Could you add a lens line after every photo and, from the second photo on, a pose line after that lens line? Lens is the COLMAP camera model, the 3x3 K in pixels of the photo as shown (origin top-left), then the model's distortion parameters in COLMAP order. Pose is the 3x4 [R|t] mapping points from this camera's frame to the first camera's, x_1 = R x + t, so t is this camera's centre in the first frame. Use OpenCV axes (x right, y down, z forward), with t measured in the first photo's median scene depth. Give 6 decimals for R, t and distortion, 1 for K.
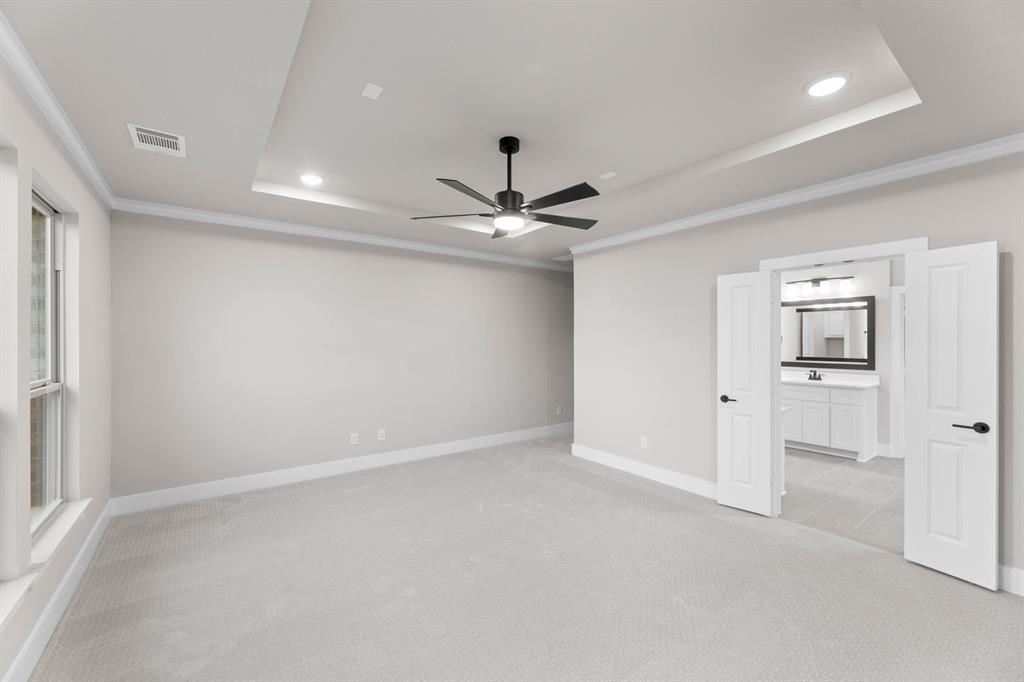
lens RADIAL K [[413.4, 0, 509.6], [0, 413.4, 340.8], [0, 0, 1]] dist [0.000257, 0.000224]
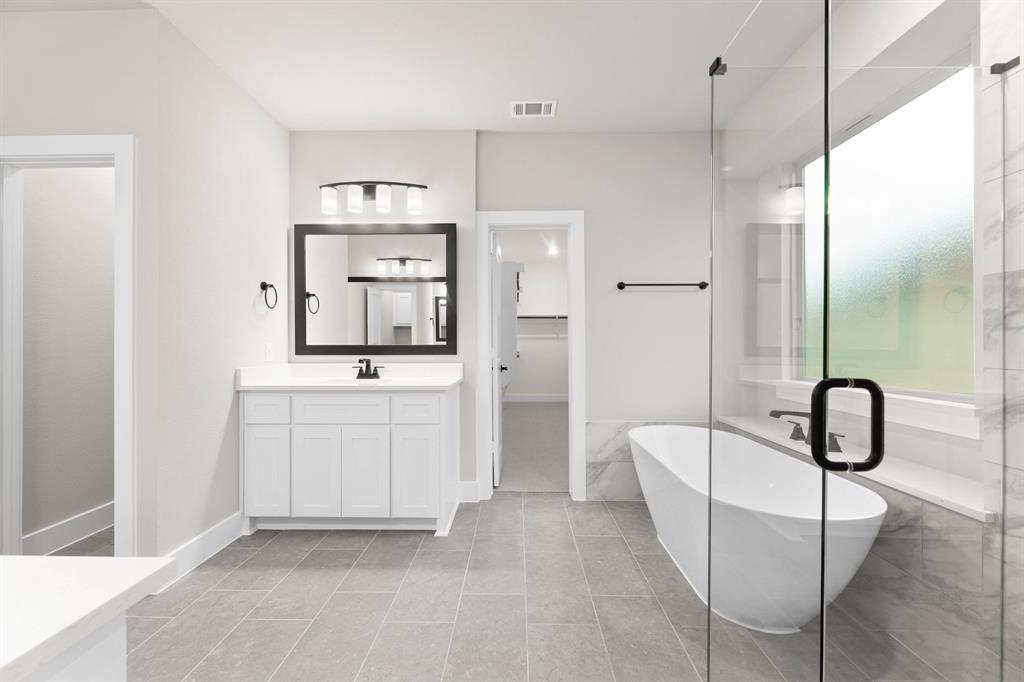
lens RADIAL K [[413.4, 0, 509.6], [0, 413.4, 340.8], [0, 0, 1]] dist [0.000257, 0.000224]
pose [[0.609158, 0.002153, 0.793046, 0.443832], [0.003296, 0.999981, -0.005246, 0.052164], [-0.793042, 0.005810, 0.609139, 0.555306]]
